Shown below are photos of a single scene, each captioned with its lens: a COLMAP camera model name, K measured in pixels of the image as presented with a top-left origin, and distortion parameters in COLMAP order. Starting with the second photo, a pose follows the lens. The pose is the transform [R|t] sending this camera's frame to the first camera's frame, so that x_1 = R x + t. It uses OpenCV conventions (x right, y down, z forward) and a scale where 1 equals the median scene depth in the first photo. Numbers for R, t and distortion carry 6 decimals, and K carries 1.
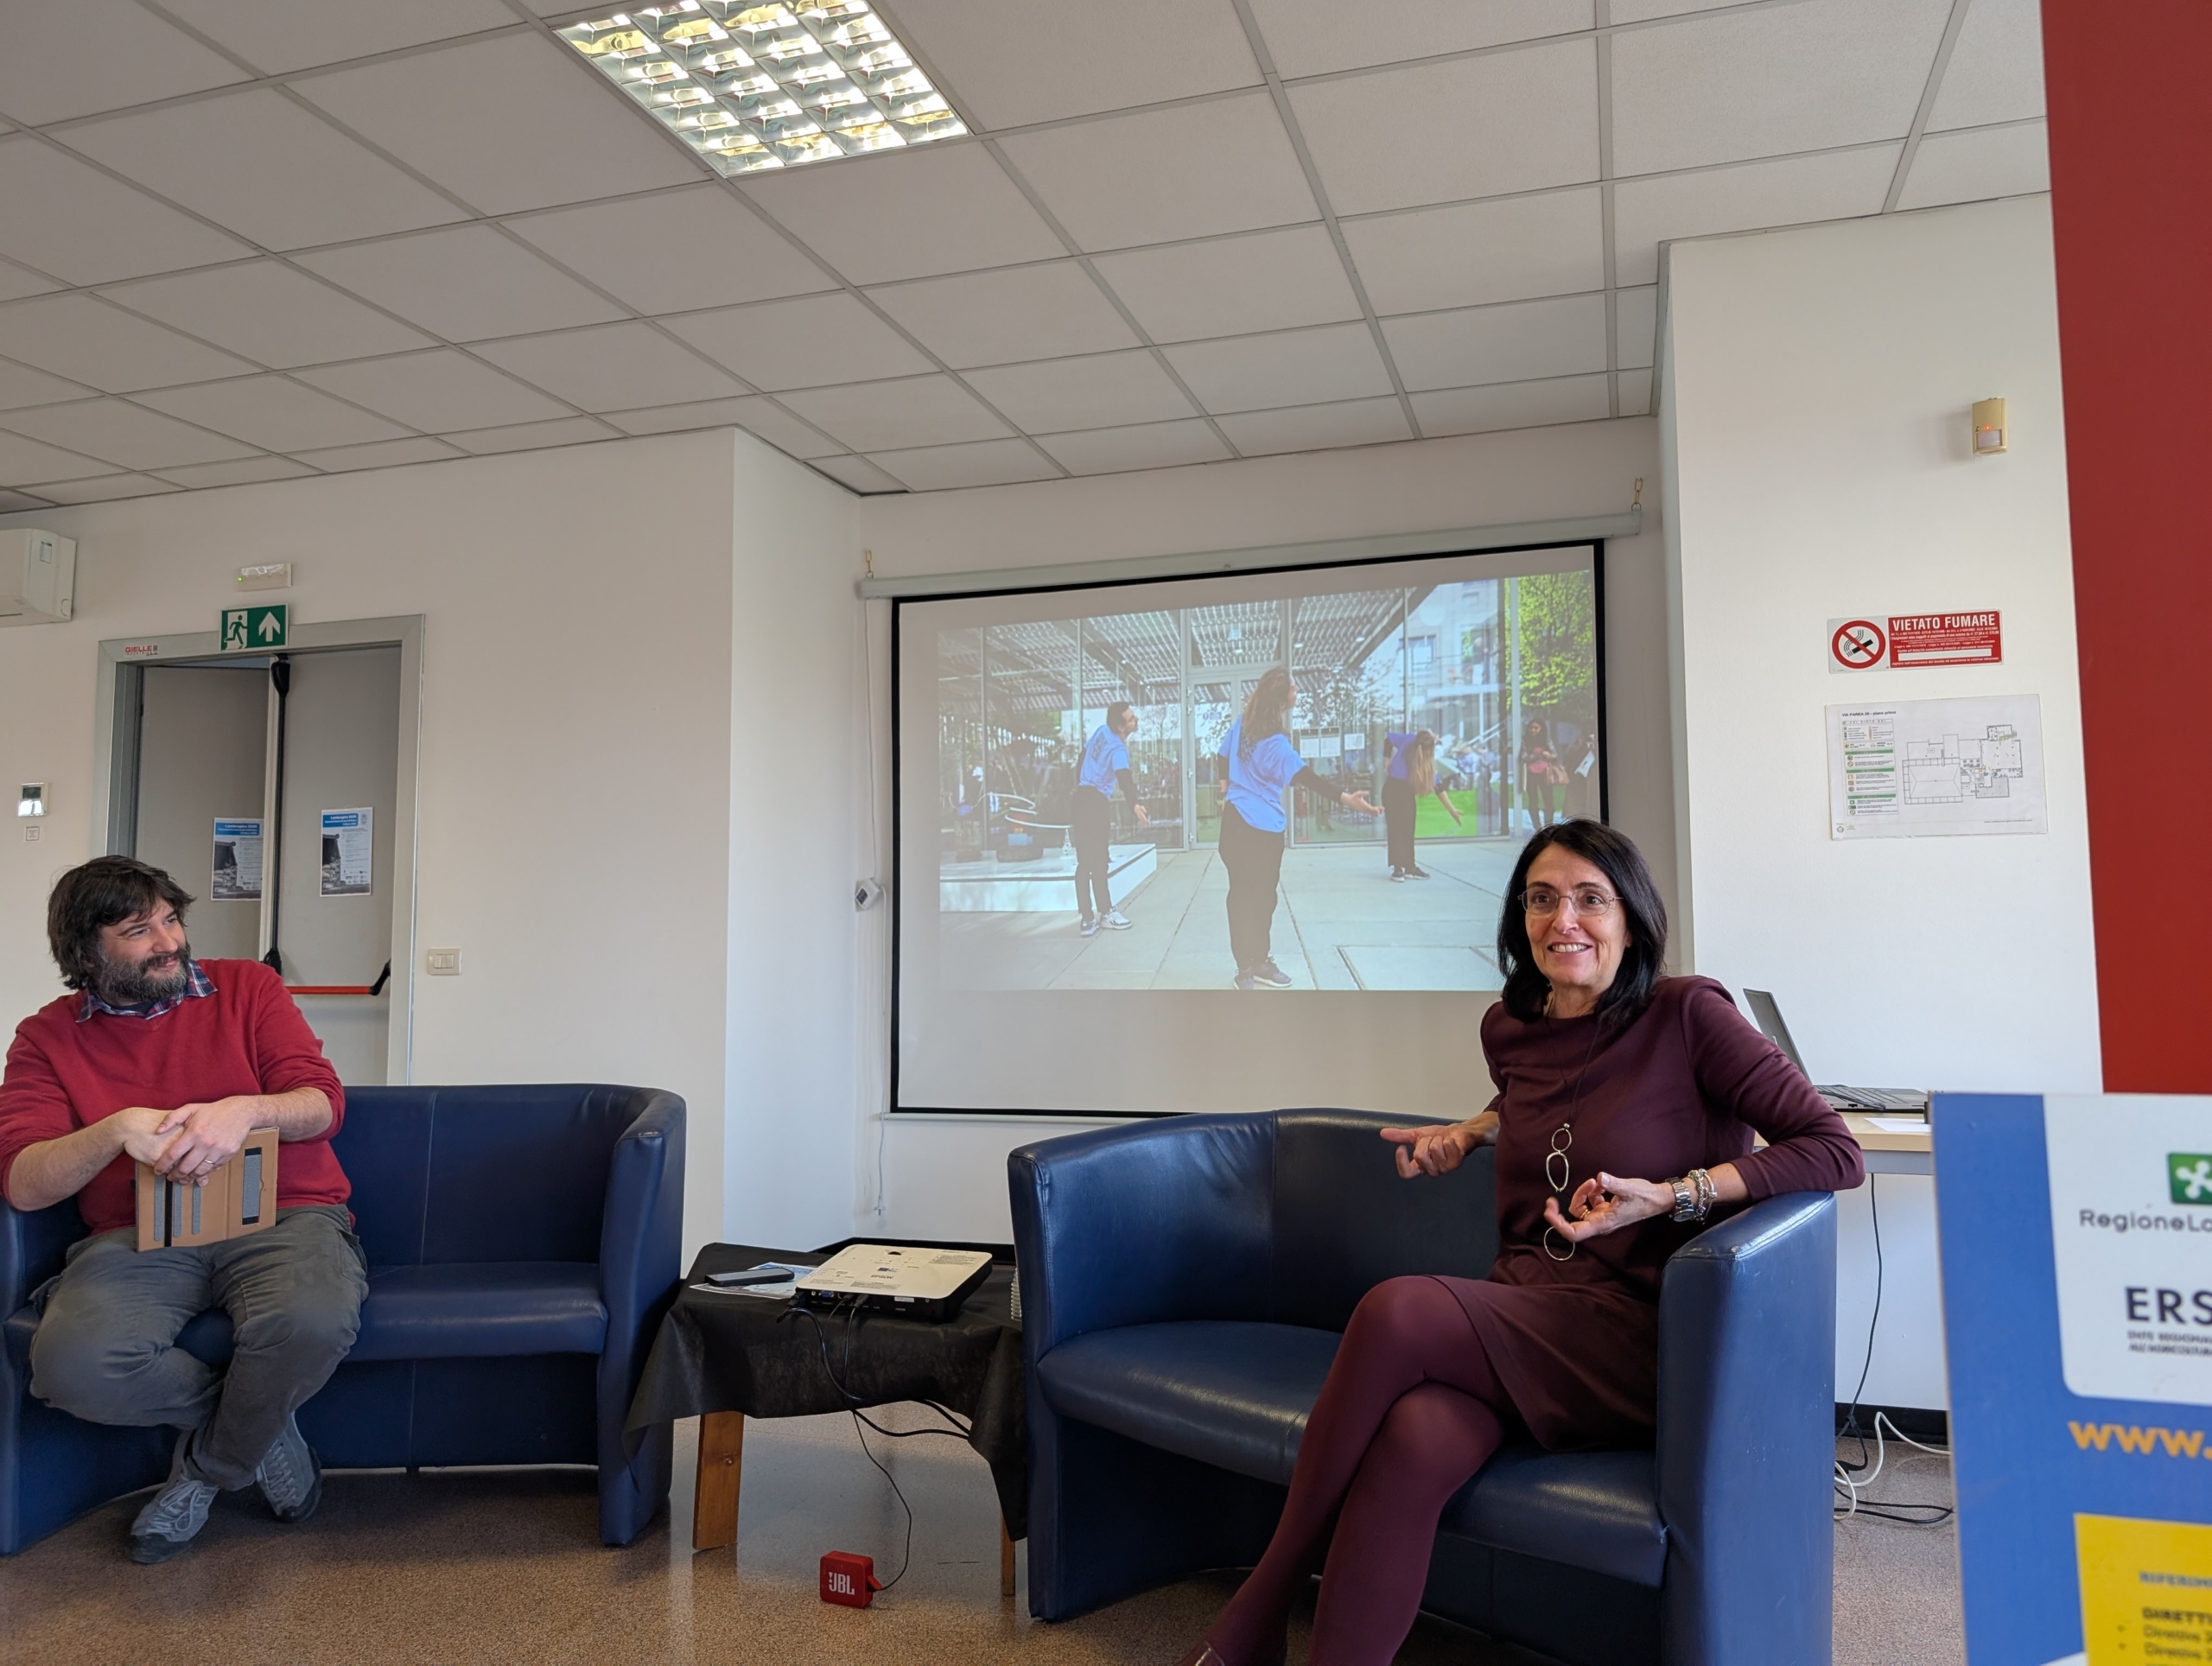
lens RADIAL K [[1590.7, 0, 1132.9], [0, 1590.7, 822.8], [0, 0, 1]] dist [0.006518, -0.012273]
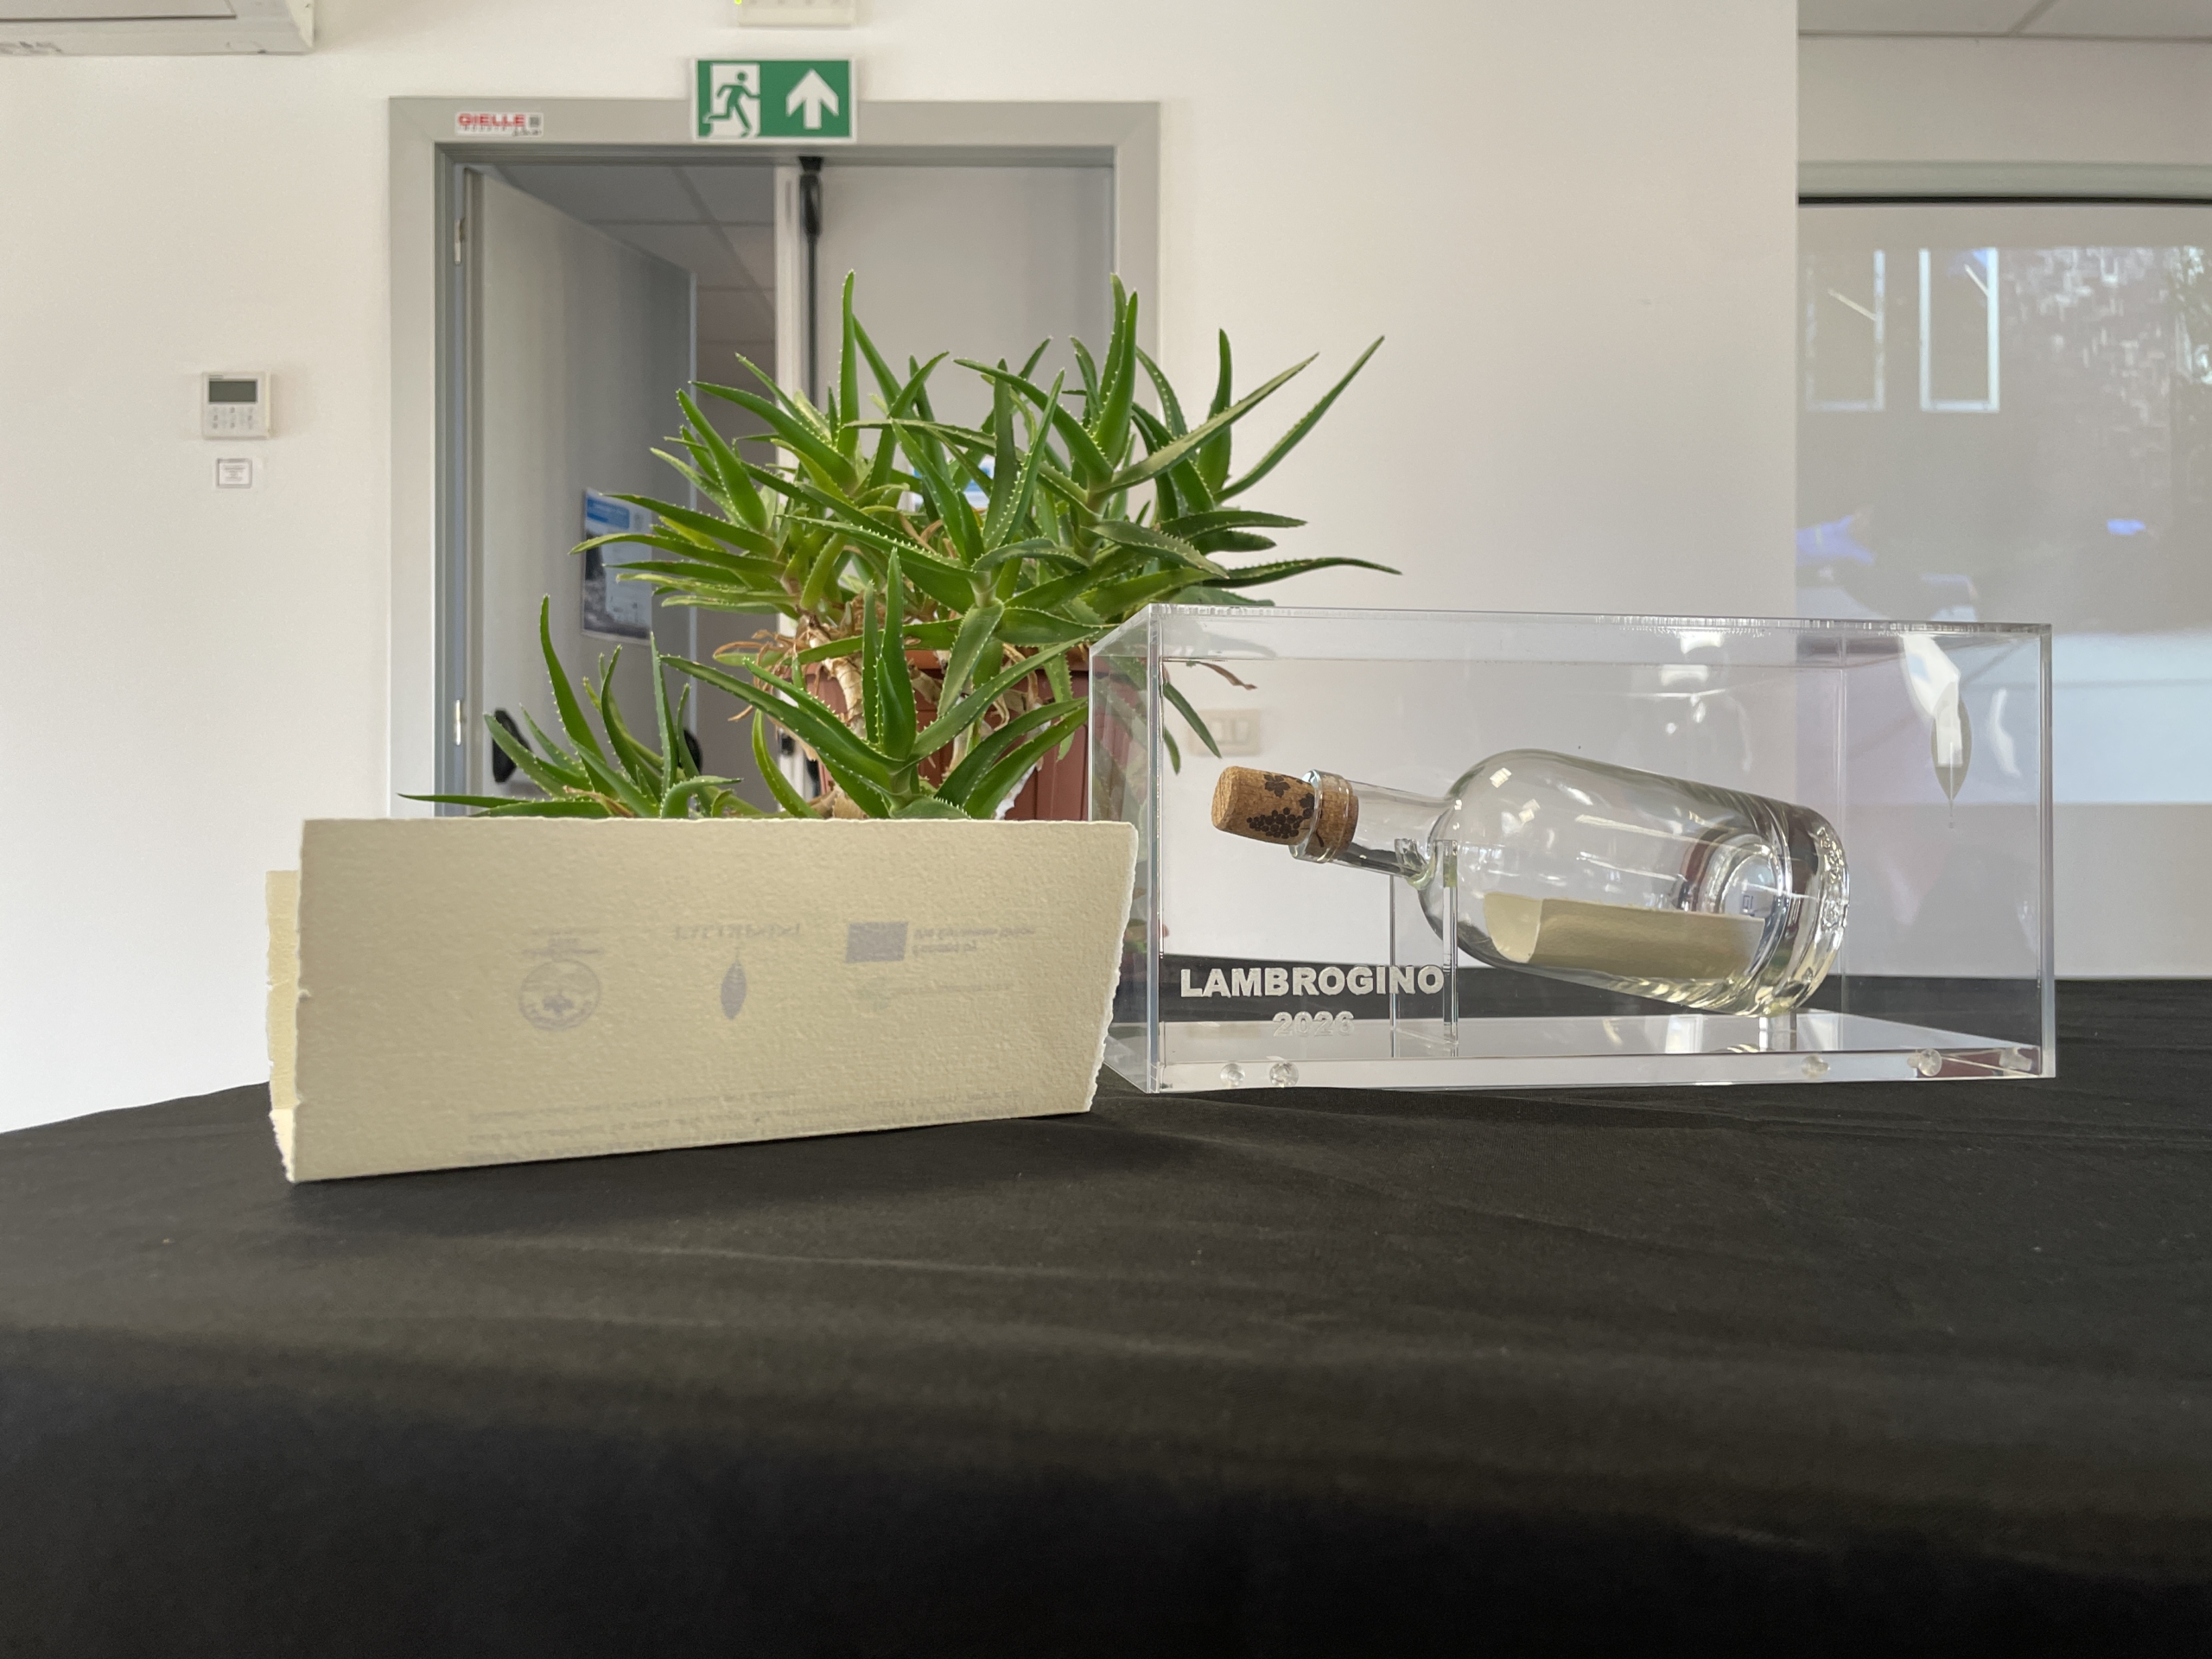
lens RADIAL K [[1683.2, 0, 1108.8], [0, 1683.2, 832.1], [0, 0, 1]] dist [-0.008984, -0.003863]
pose [[0.949605, 0.006018, 0.313392, -0.964566], [-0.031563, 0.996570, 0.076501, 0.114100], [-0.311856, -0.082537, 0.946537, 0.652355]]
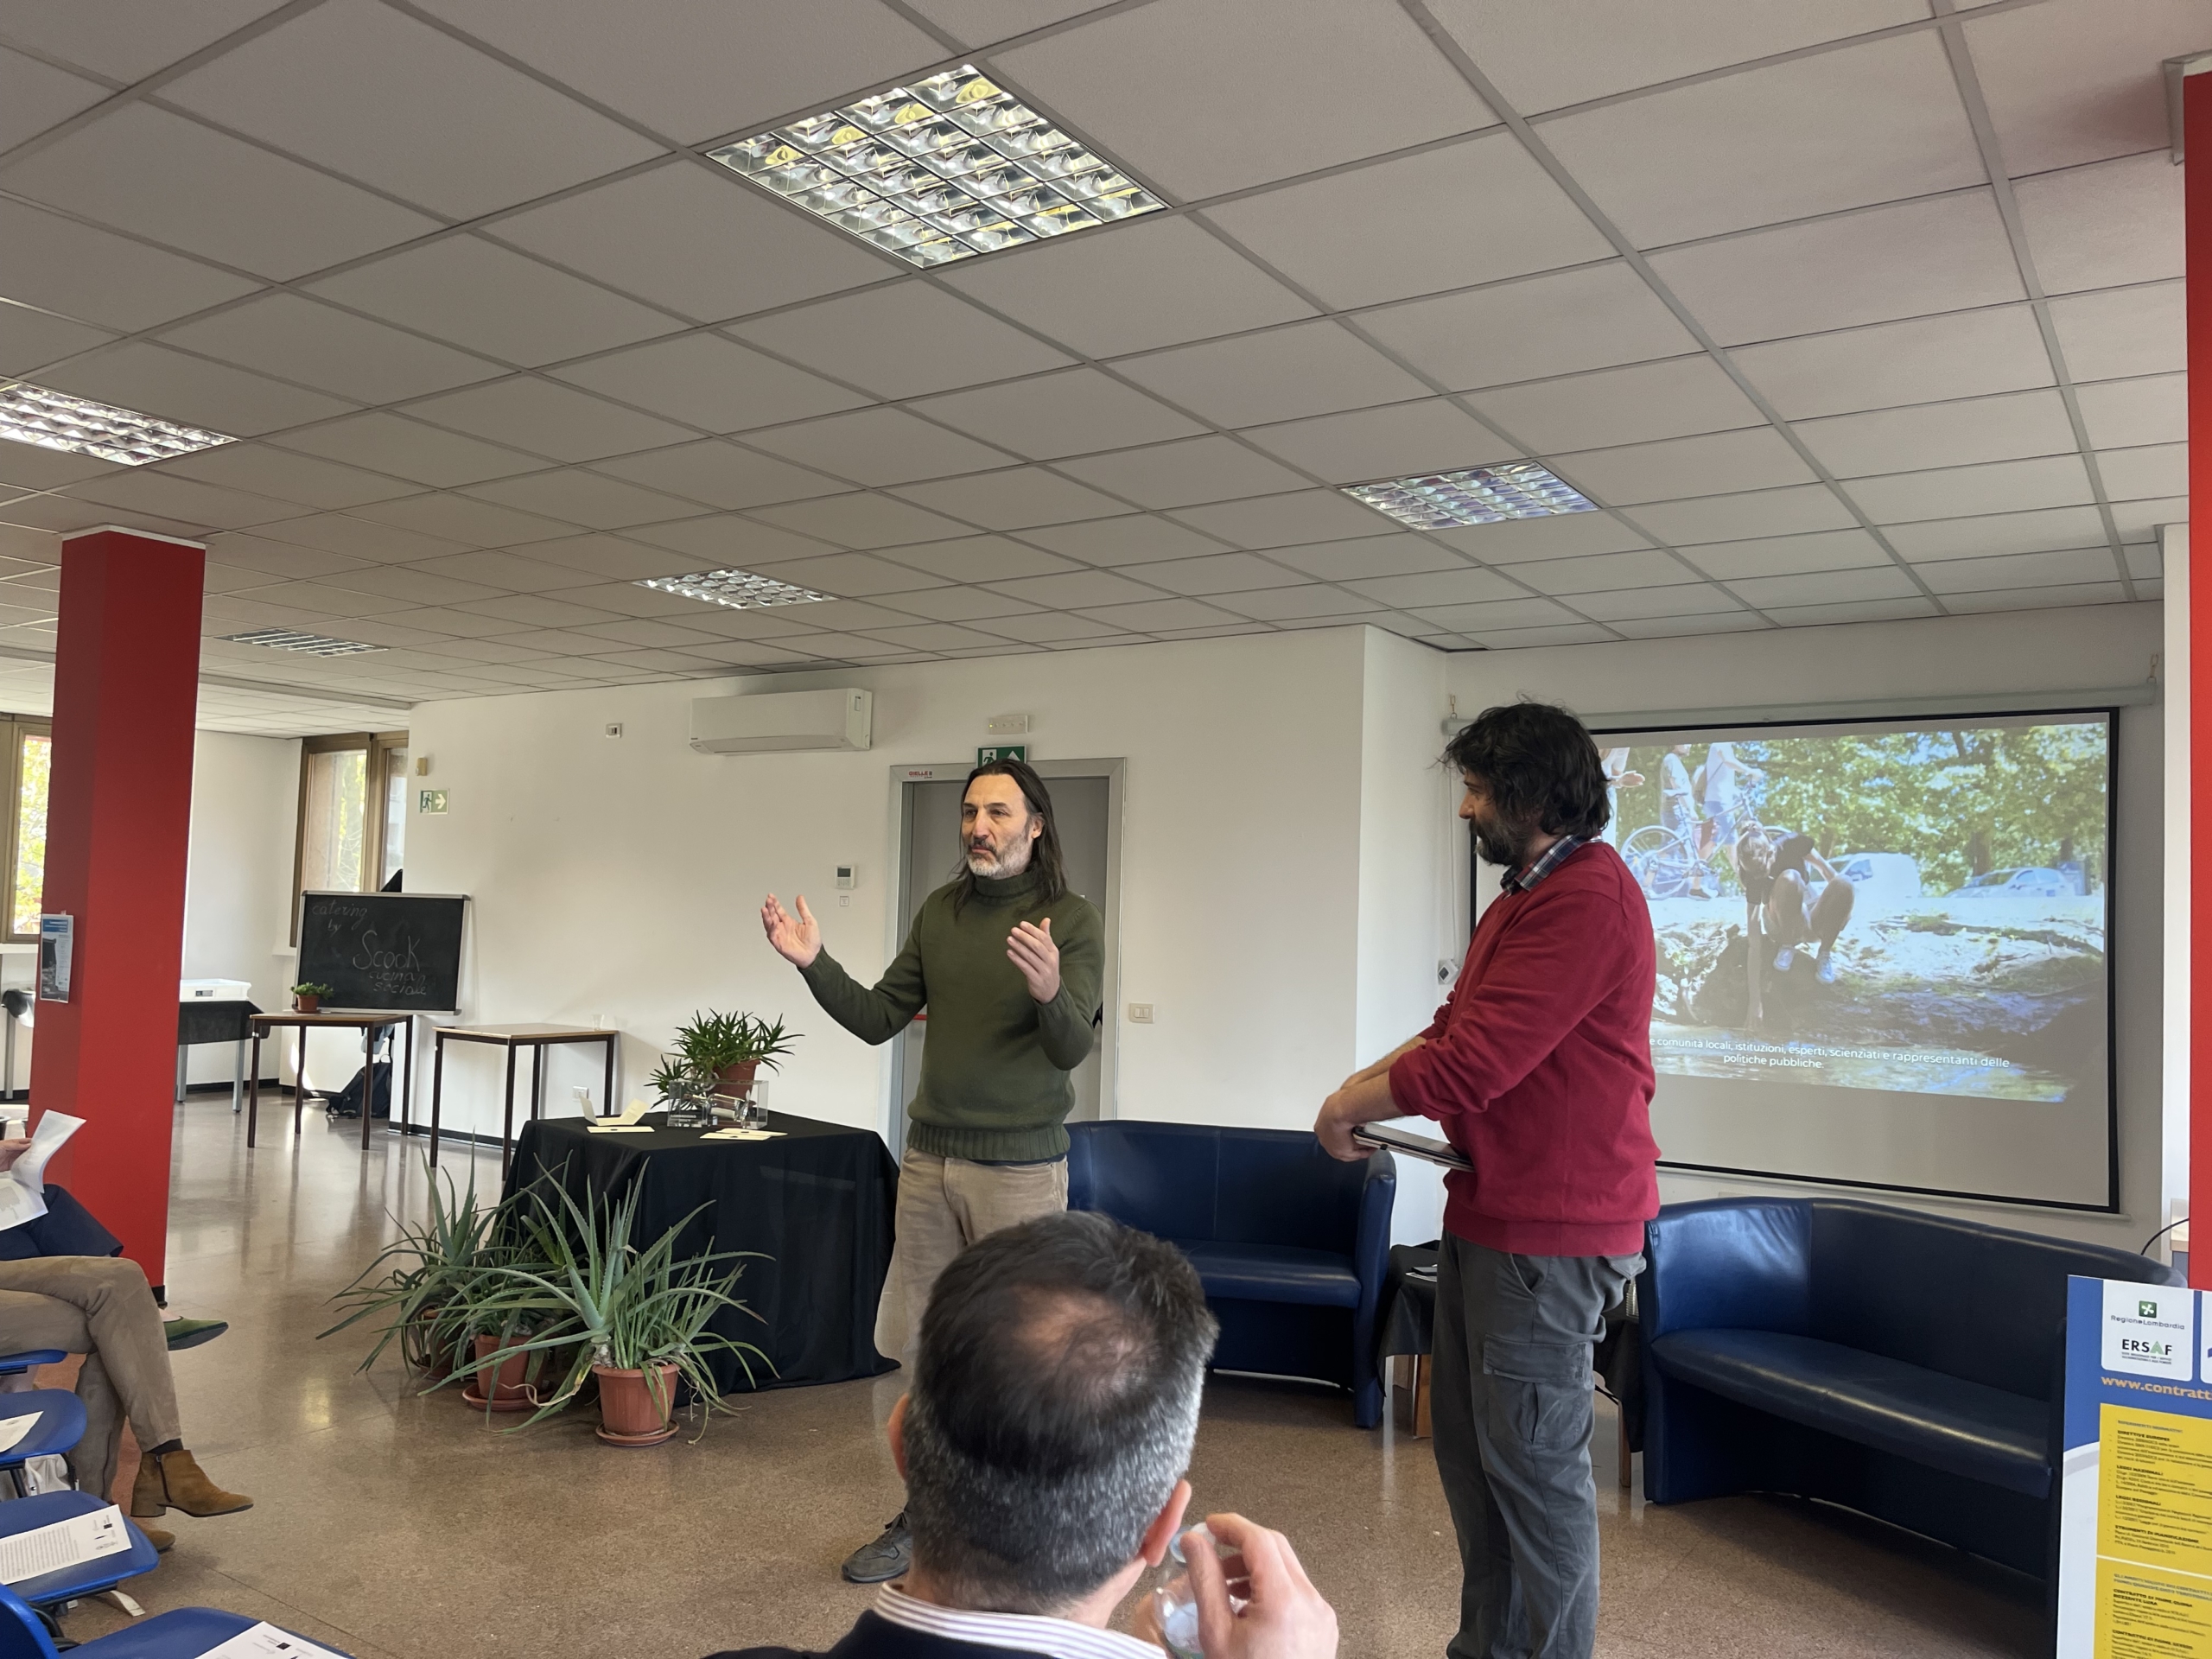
lens RADIAL K [[1659.2, 0, 1089.0], [0, 1659.2, 849.1], [0, 0, 1]] dist [0.055738, -0.082516]
pose [[0.954767, 0.021889, -0.296550, -0.079780], [-0.011653, 0.999275, 0.036241, -0.155100], [0.297128, -0.031146, 0.954330, -0.548456]]
